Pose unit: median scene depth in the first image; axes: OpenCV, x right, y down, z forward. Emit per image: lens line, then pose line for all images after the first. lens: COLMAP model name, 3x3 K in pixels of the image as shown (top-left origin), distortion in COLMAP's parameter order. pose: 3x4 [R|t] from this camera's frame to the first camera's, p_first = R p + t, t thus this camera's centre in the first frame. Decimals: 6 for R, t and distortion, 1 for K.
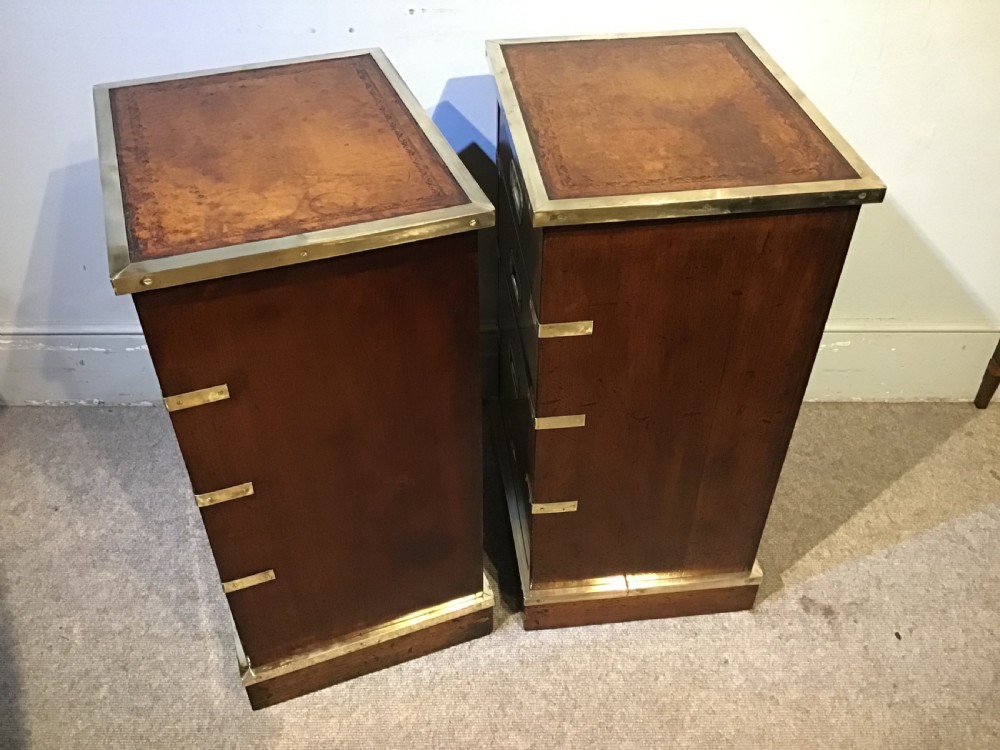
lens RADIAL K [[900.3, 0, 500.0], [0, 900.3, 375.0], [0, 0, 1]] dist [0.137416, -0.308629]
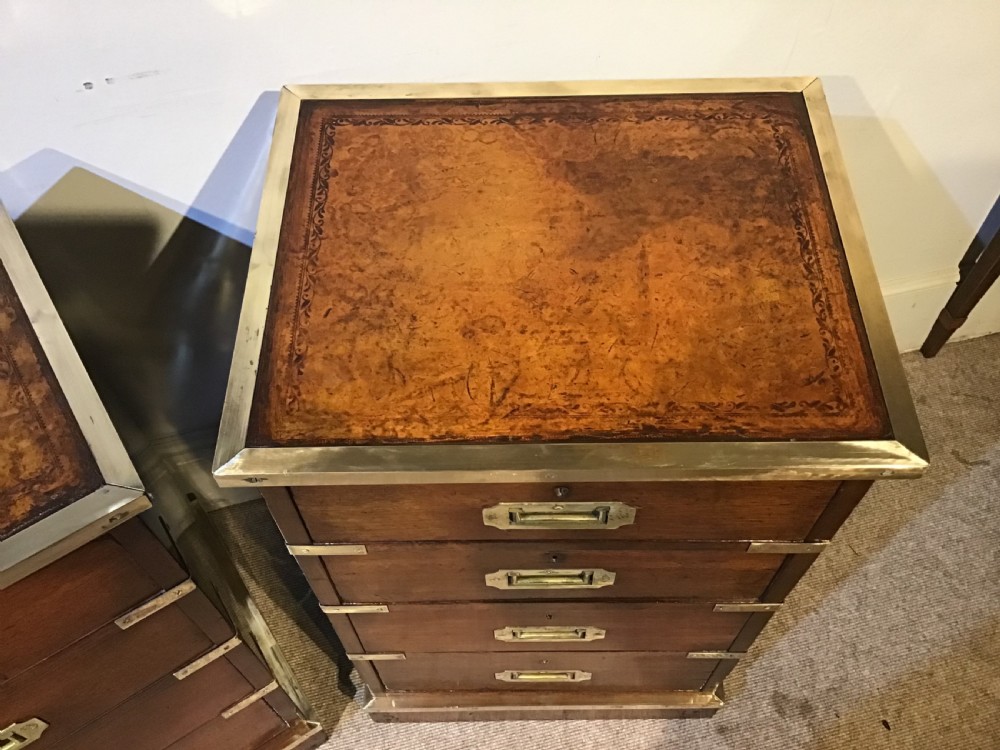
lens RADIAL K [[900.3, 0, 500.0], [0, 900.3, 375.0], [0, 0, 1]] dist [0.137416, -0.308629]
pose [[0.113900, -0.838867, 0.532287, -0.243026], [0.658908, 0.464768, 0.591465, -0.675634], [-0.743550, 0.283361, 0.605673, 0.706918]]
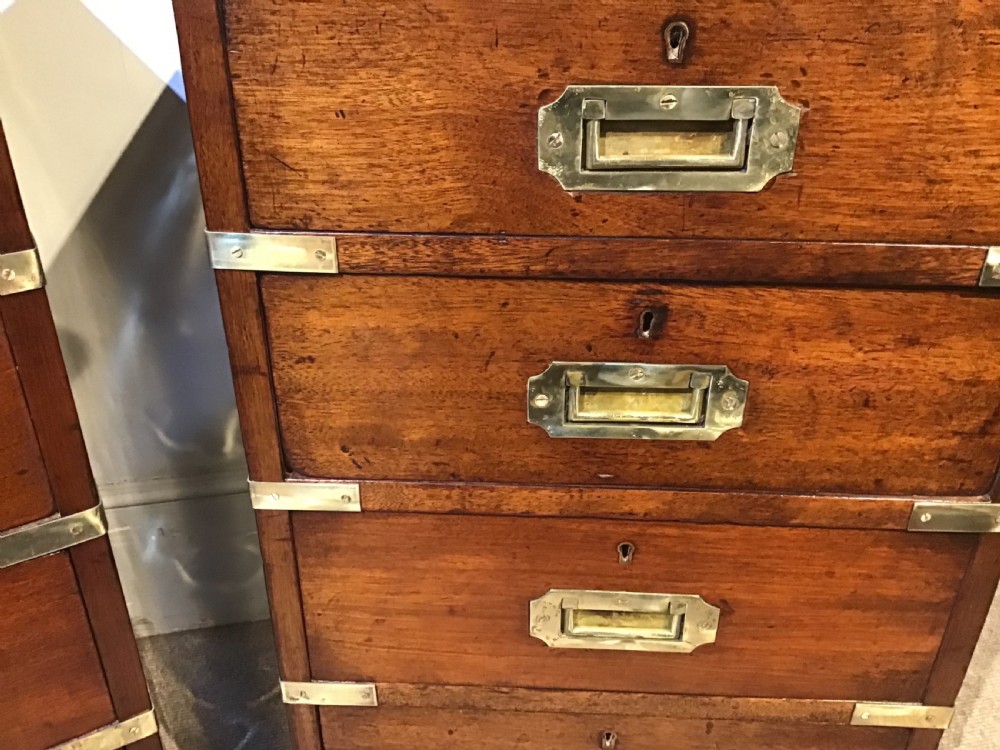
lens RADIAL K [[900.3, 0, 500.0], [0, 900.3, 375.0], [0, 0, 1]] dist [0.137416, -0.308629]
pose [[0.156696, -0.492061, 0.856343, -0.368891], [0.639943, 0.711006, 0.291451, -0.306870], [-0.752276, 0.502342, 0.426302, 1.032901]]
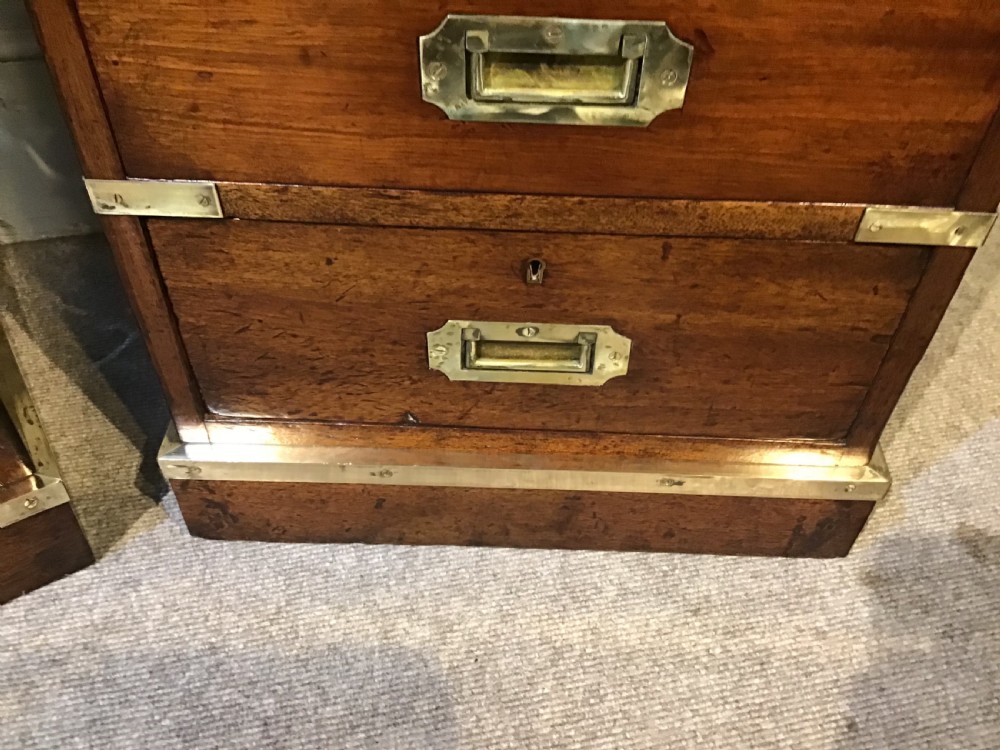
lens RADIAL K [[900.3, 0, 500.0], [0, 900.3, 375.0], [0, 0, 1]] dist [0.137416, -0.308629]
pose [[0.139402, -0.707535, 0.692792, -0.320865], [0.624832, 0.605609, 0.492770, -0.129317], [-0.768214, 0.364185, 0.526514, 1.141955]]
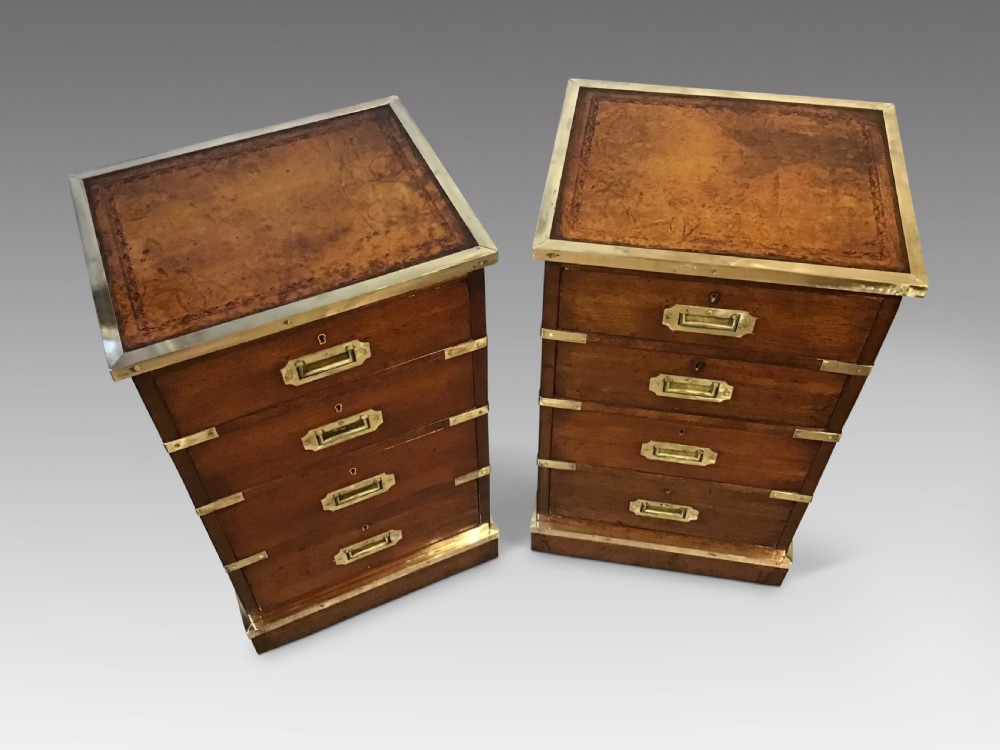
lens RADIAL K [[900.3, 0, 500.0], [0, 900.3, 375.0], [0, 0, 1]] dist [0.137416, -0.308629]
pose [[0.280467, -0.735690, 0.616521, -0.778254], [0.635896, 0.623542, 0.454787, -0.841530], [-0.719009, 0.264491, 0.642706, 0.585725]]
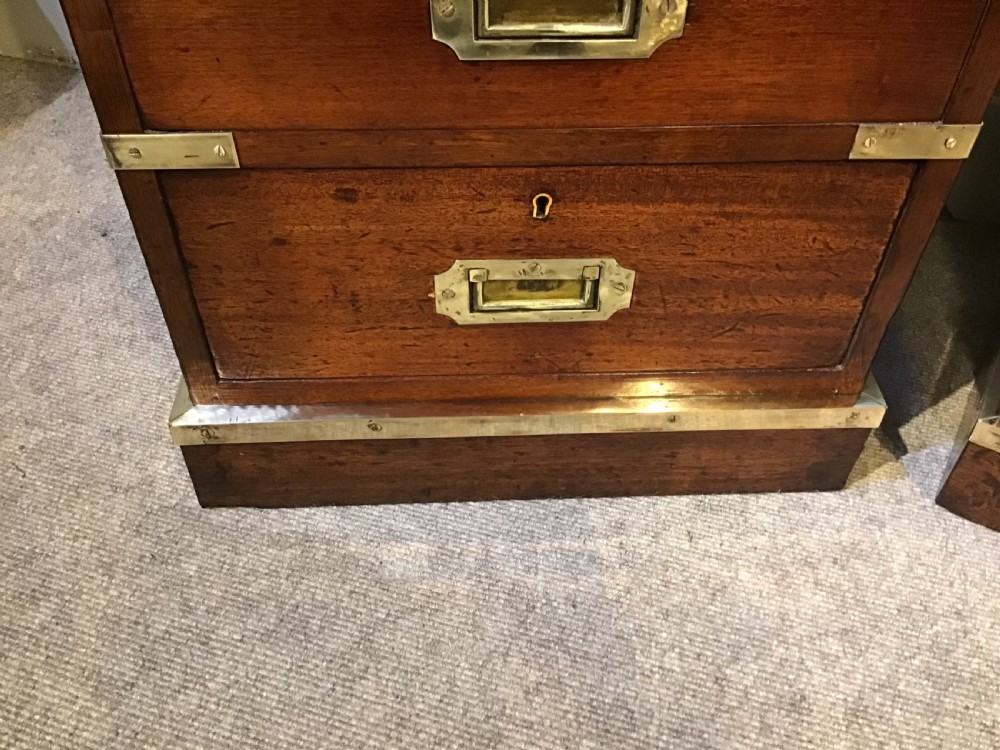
lens RADIAL K [[920.9, 0, 500.0], [0, 920.9, 375.0], [0, 0, 1]] dist [0.059179, -0.114665]
pose [[0.616140, -0.555041, 0.558839, -0.483295], [0.505647, 0.822740, 0.259655, -0.271434], [-0.603898, 0.122591, 0.787578, 1.323380]]
